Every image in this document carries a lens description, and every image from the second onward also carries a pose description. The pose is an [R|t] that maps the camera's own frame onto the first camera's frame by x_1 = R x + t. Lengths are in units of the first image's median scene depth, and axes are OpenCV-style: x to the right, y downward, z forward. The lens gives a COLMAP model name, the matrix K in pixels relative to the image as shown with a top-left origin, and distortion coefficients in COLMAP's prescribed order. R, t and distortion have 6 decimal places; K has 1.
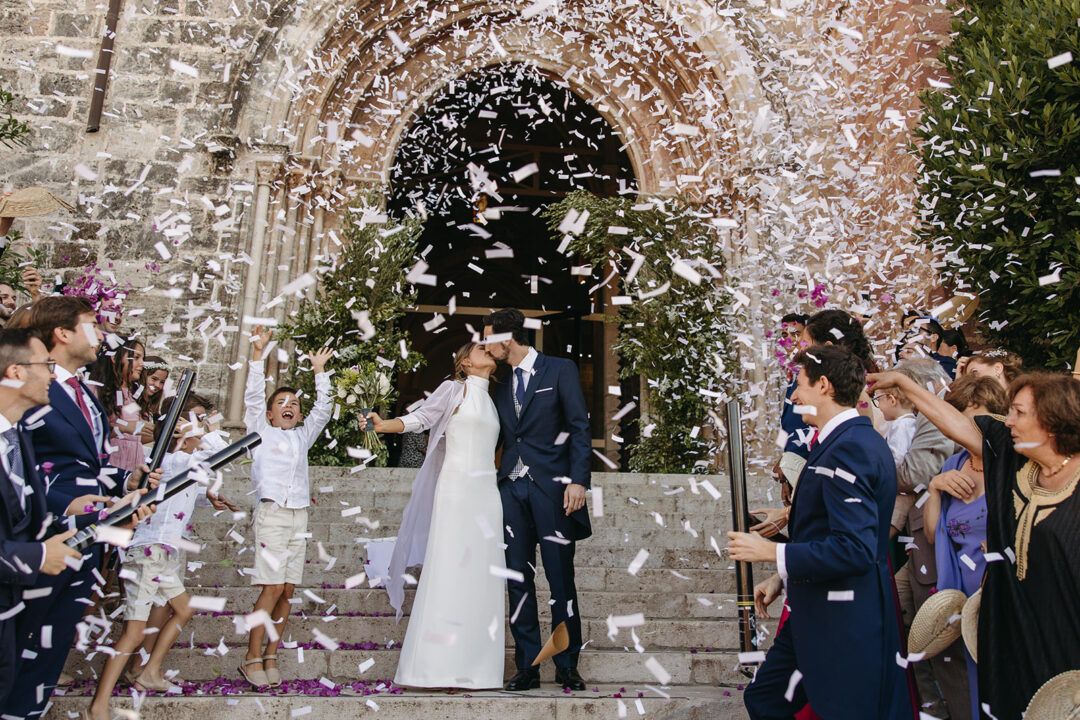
lens RADIAL K [[957.6, 0, 560.4], [0, 957.6, 358.4], [0, 0, 1]] dist [-0.005029, -0.001455]
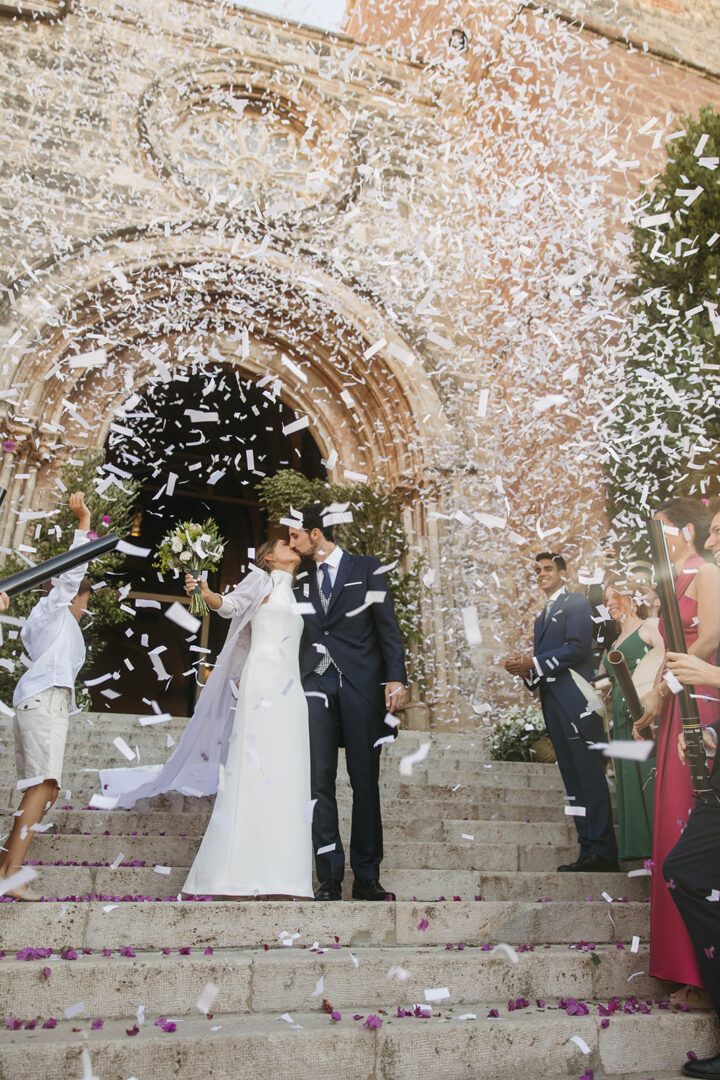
lens RADIAL K [[816.9, 0, 360.0], [0, 816.9, 540.0], [0, 0, 1]] dist [-0.000247, -0.001535]
pose [[0.977476, 0.074994, 0.197271, -0.078541], [-0.042759, 0.985723, -0.162858, 0.054465], [-0.206668, 0.150754, 0.966727, 0.079565]]
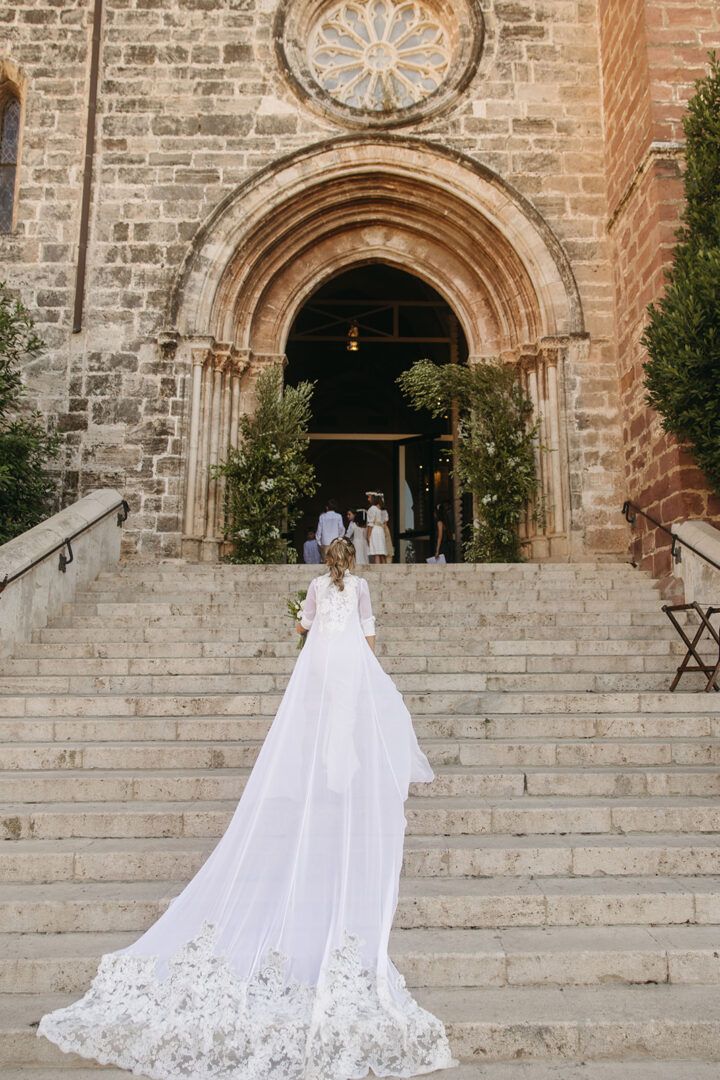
lens RADIAL K [[816.9, 0, 360.0], [0, 816.9, 540.0], [0, 0, 1]] dist [-0.000247, -0.001535]
pose [[0.996192, -0.028070, -0.082539, 0.018593], [0.036047, 0.994650, 0.096805, -0.034416], [0.079380, -0.099412, 0.991875, -0.195556]]
